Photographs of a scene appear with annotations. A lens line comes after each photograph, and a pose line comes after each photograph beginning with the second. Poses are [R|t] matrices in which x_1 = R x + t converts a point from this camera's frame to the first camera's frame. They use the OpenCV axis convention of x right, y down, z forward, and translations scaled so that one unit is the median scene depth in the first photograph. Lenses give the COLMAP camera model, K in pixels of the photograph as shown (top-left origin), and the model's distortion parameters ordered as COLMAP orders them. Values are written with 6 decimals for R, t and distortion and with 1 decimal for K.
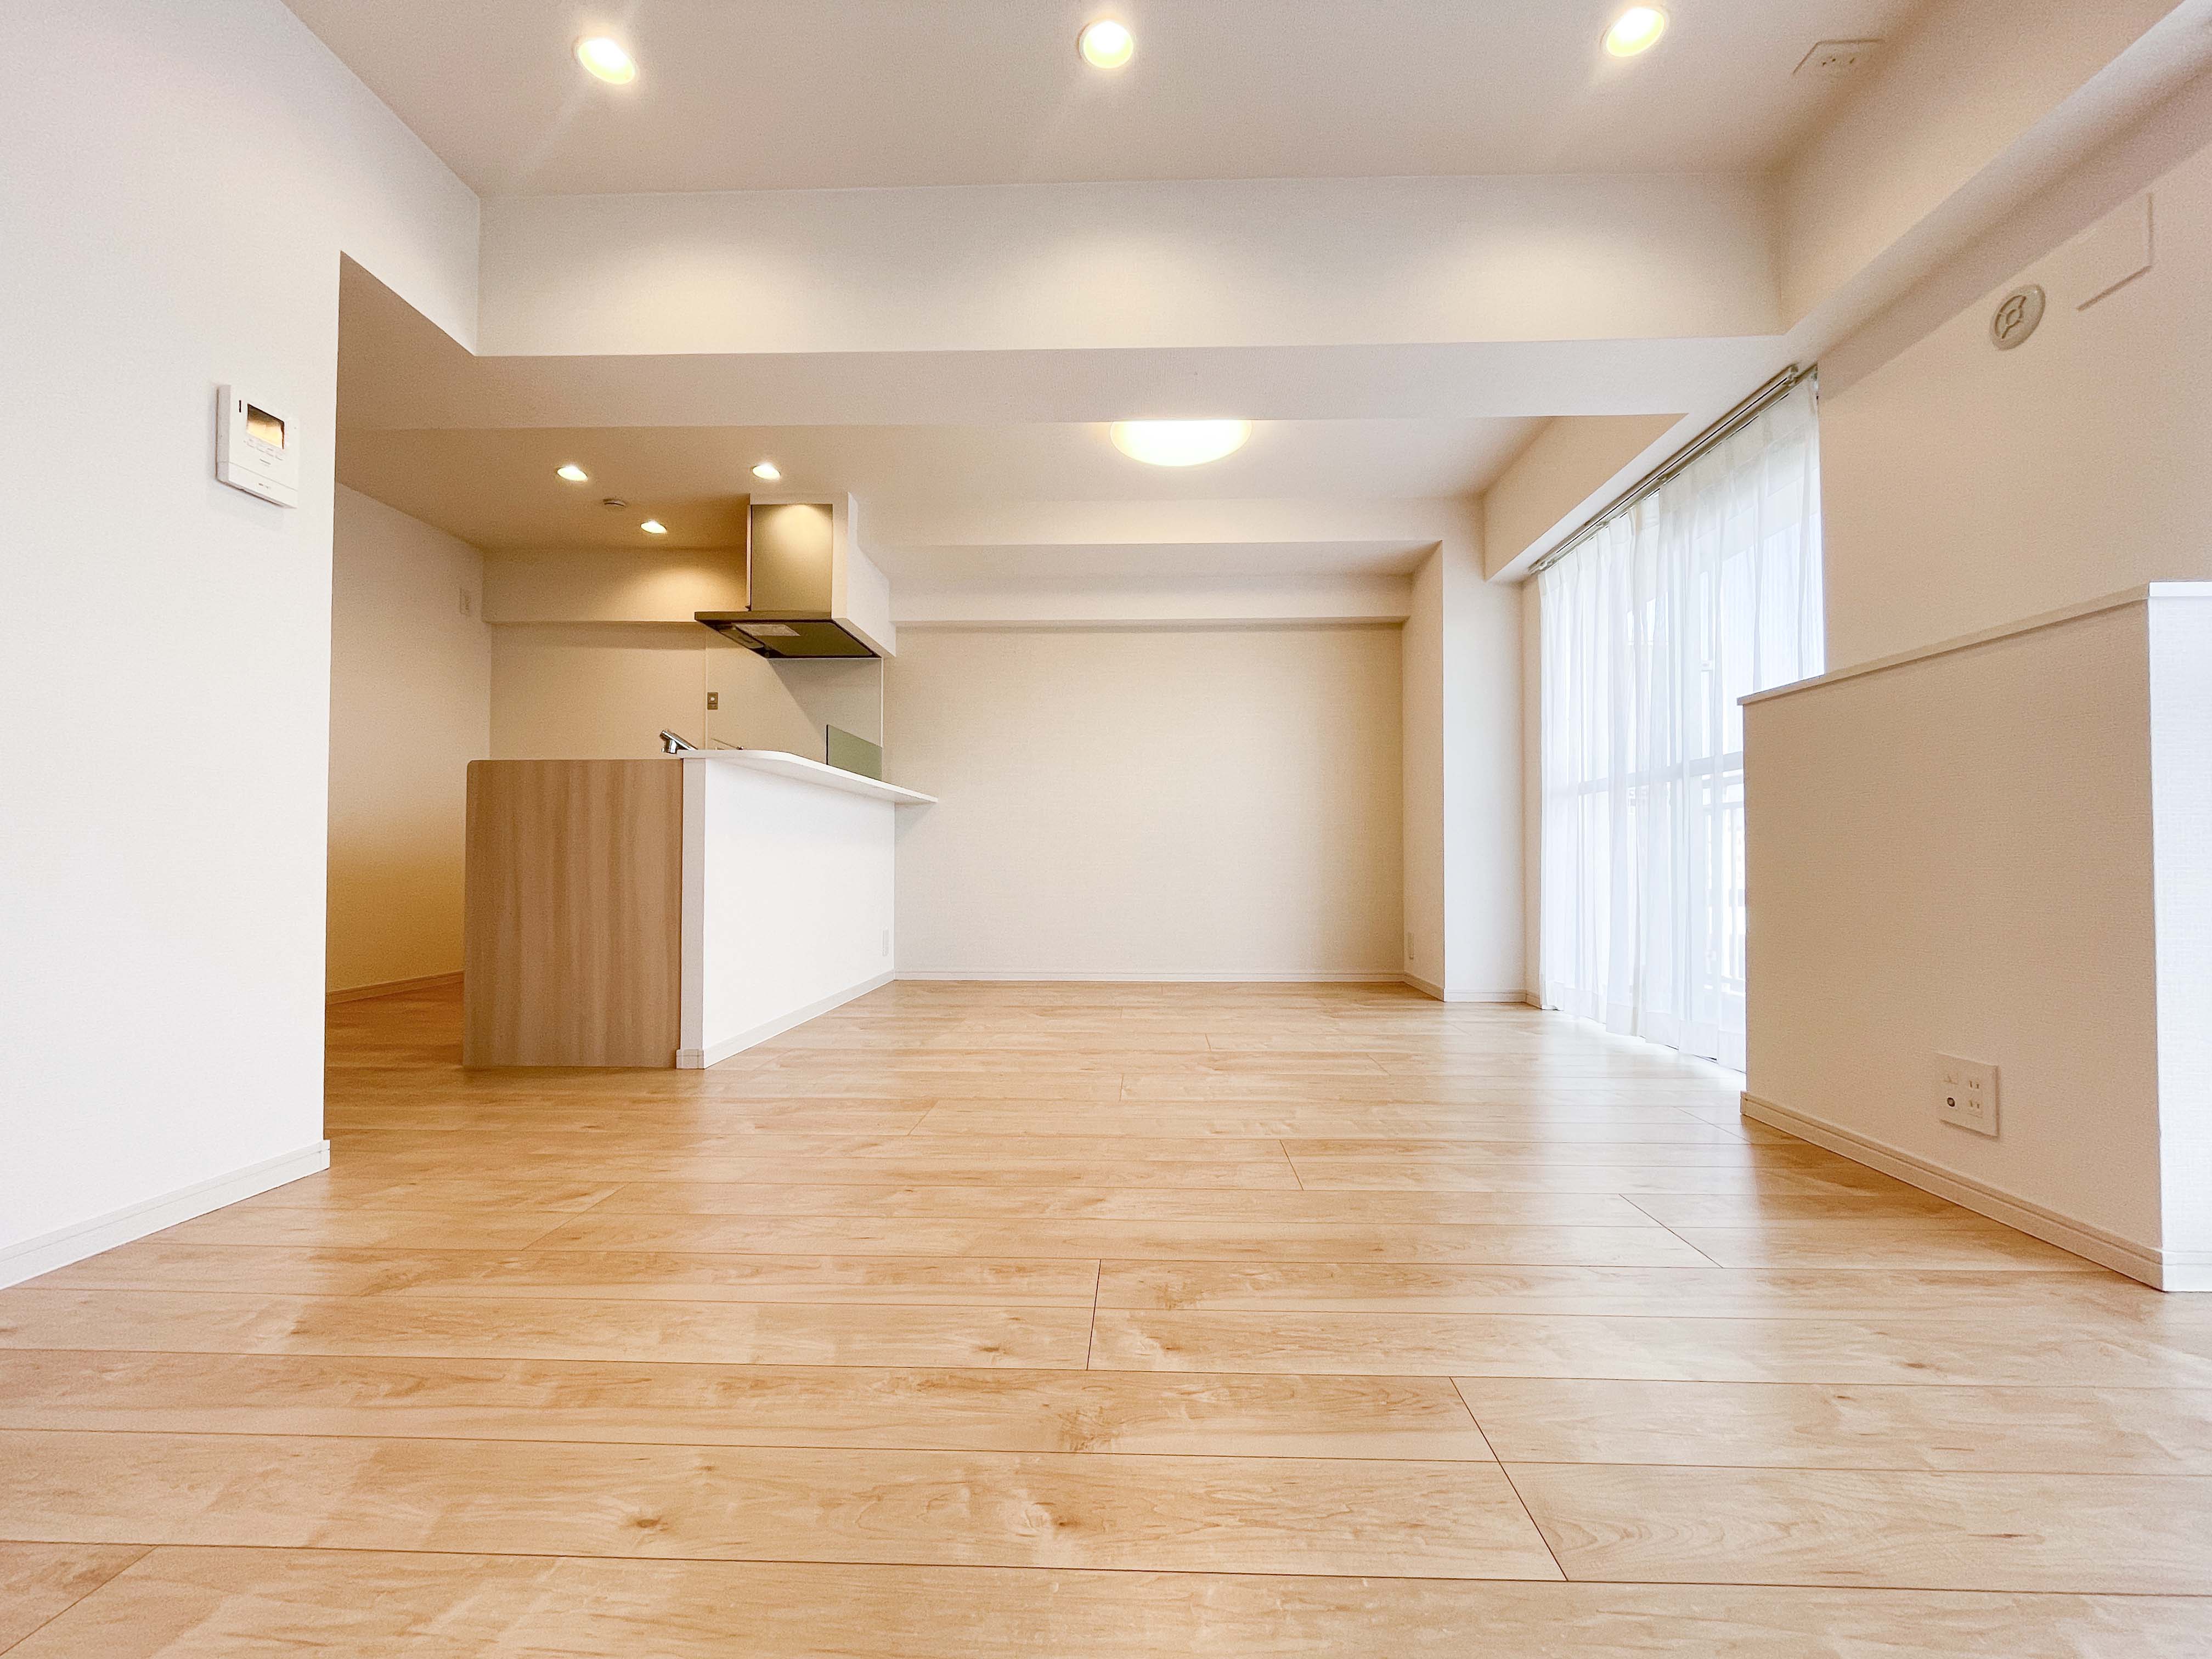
lens RADIAL K [[900.6, 0, 1114.1], [0, 900.6, 842.4], [0, 0, 1]] dist [-0.003685, 0.000972]
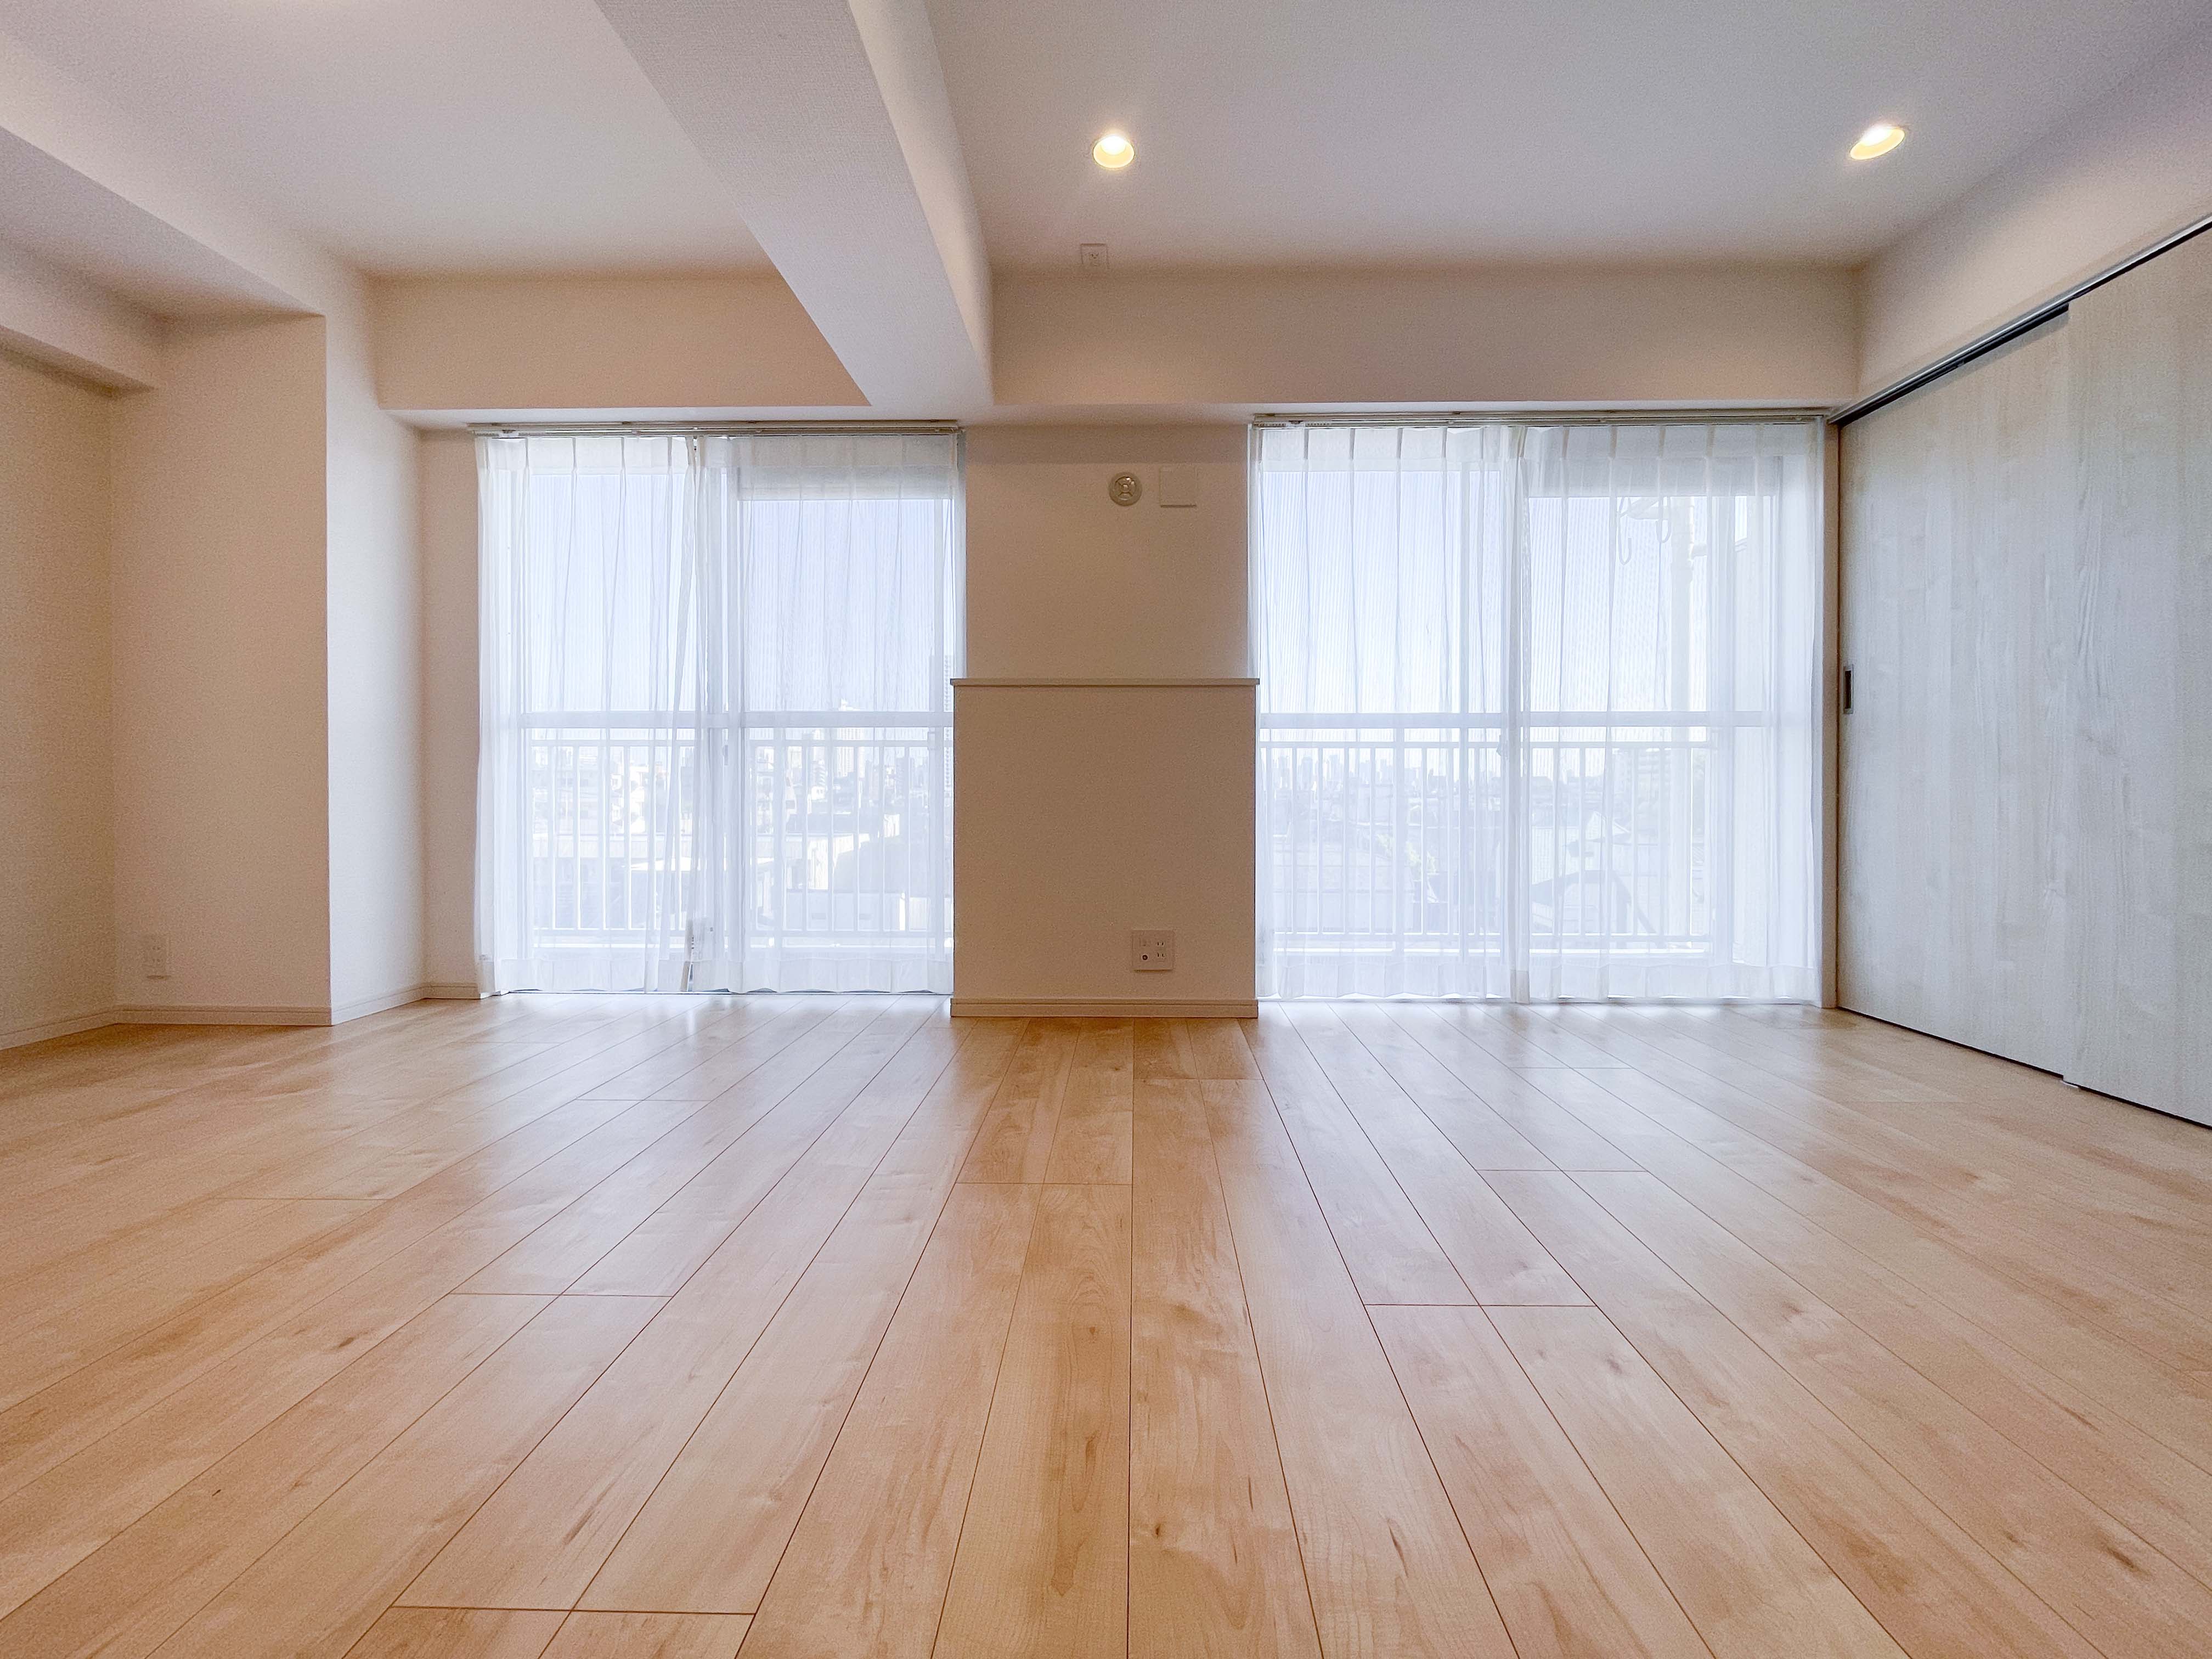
lens RADIAL K [[900.6, 0, 1102.7], [0, 900.6, 837.0], [0, 0, 1]] dist [-0.003685, 0.000972]
pose [[-0.002550, -0.052383, 0.998624, -0.700878], [-0.024187, 0.998338, 0.052306, -0.024846], [-0.999704, -0.024020, -0.003813, 1.028740]]
